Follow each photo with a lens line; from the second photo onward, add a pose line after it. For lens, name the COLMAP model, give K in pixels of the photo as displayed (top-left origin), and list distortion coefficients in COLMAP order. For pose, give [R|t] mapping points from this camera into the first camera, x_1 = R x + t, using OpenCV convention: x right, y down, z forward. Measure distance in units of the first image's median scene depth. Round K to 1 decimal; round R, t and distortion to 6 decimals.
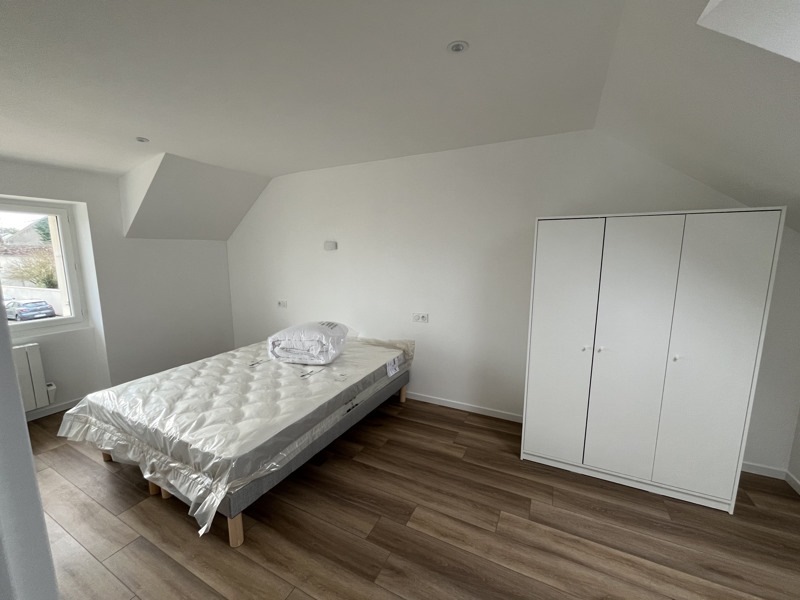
lens RADIAL K [[323.5, 0, 397.4], [0, 323.5, 300.6], [0, 0, 1]] dist [-0.004531, -0.001709]
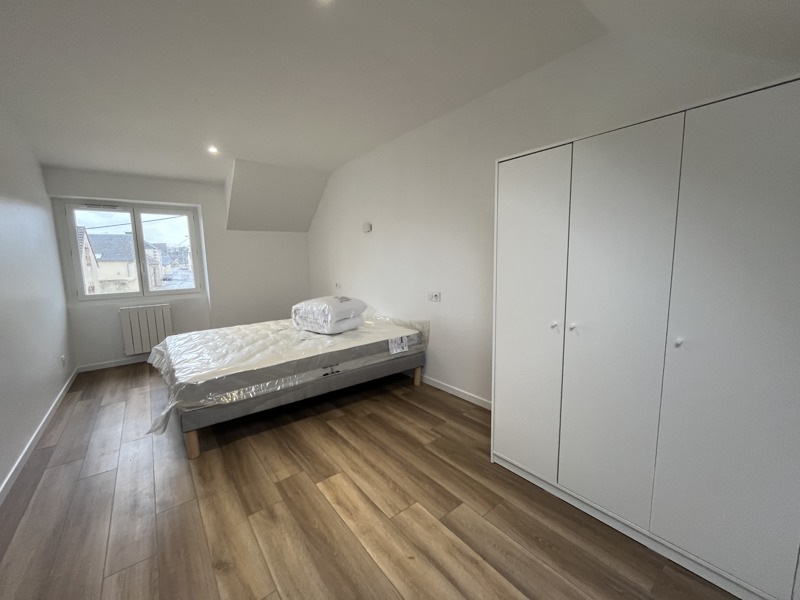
lens RADIAL K [[323.0, 0, 398.8], [0, 323.0, 300.2], [0, 0, 1]] dist [-0.004670, -0.000291]
pose [[0.904717, 0.035378, -0.424542, 0.487872], [-0.041090, 0.999146, -0.004304, 0.092878], [0.424027, 0.021338, 0.905398, 0.147148]]
